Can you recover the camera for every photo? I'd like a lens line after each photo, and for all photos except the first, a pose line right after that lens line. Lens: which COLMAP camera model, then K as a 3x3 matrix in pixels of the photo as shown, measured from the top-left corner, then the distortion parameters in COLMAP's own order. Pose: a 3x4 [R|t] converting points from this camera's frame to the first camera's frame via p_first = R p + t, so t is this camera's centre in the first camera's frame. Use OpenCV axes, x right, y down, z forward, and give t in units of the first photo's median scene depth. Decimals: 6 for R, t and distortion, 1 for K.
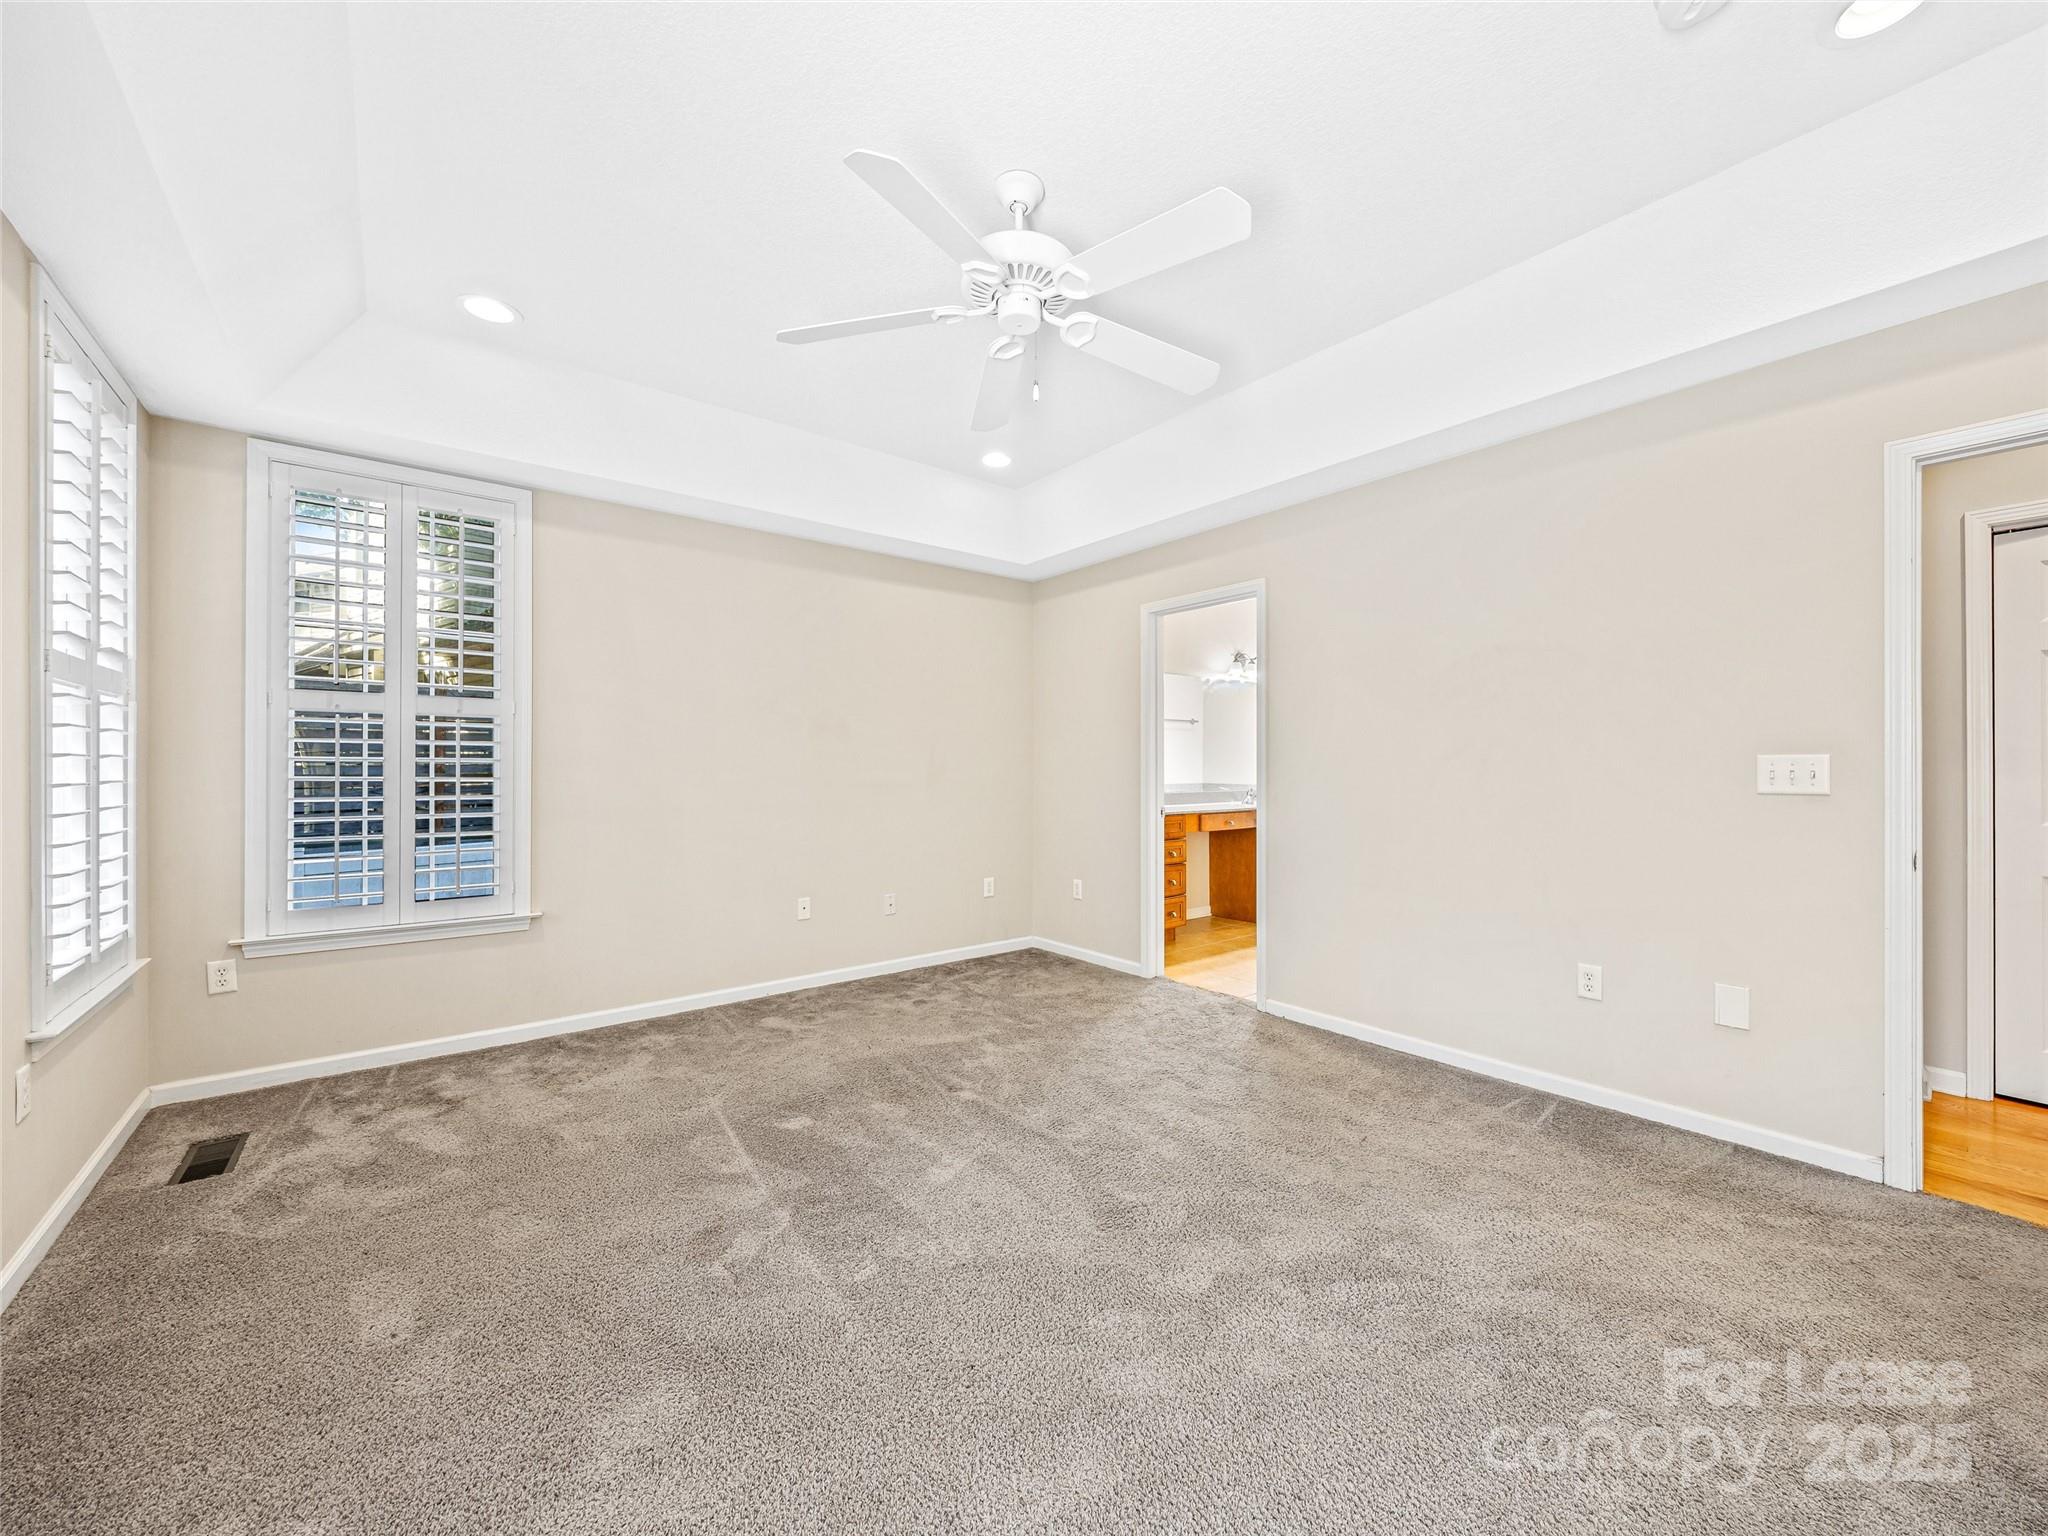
lens RADIAL K [[853.5, 0, 1027.8], [0, 853.5, 774.1], [0, 0, 1]] dist [-0.000216, -0.000119]
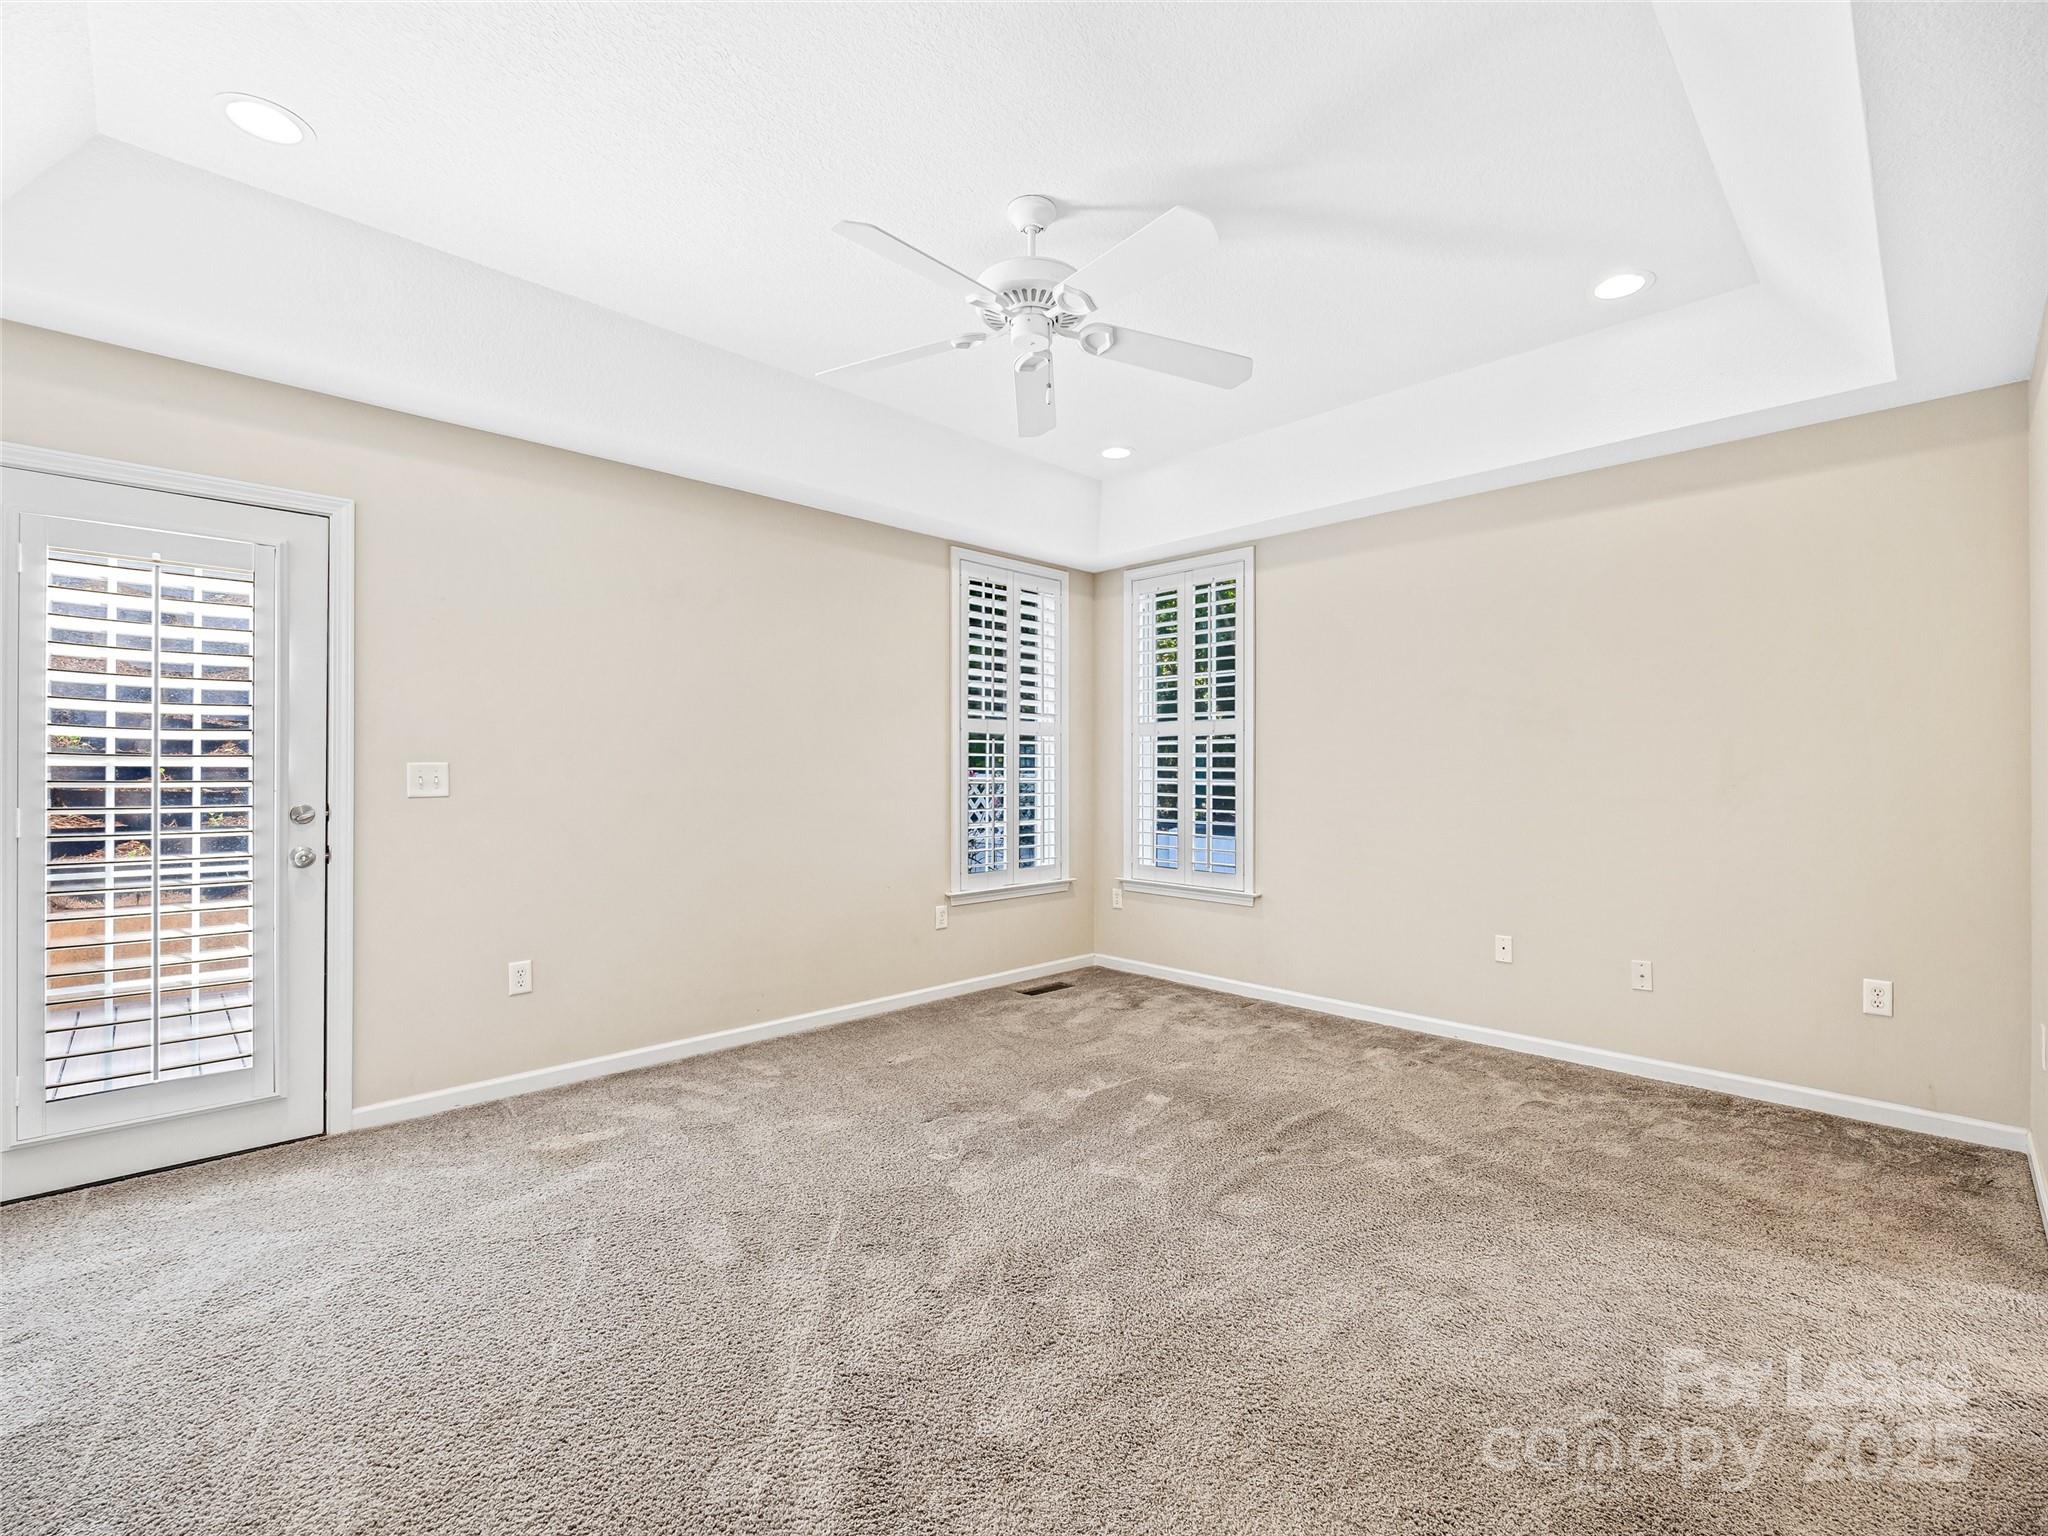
lens RADIAL K [[913.2, 0, 1019.9], [0, 913.2, 778.8], [0, 0, 1]] dist [-0.000897, -0.000487]
pose [[0.054468, 0.006307, -0.998496, 0.711949], [-0.009601, 0.999937, 0.005792, -0.004781], [0.998469, 0.009271, 0.054525, 0.610955]]
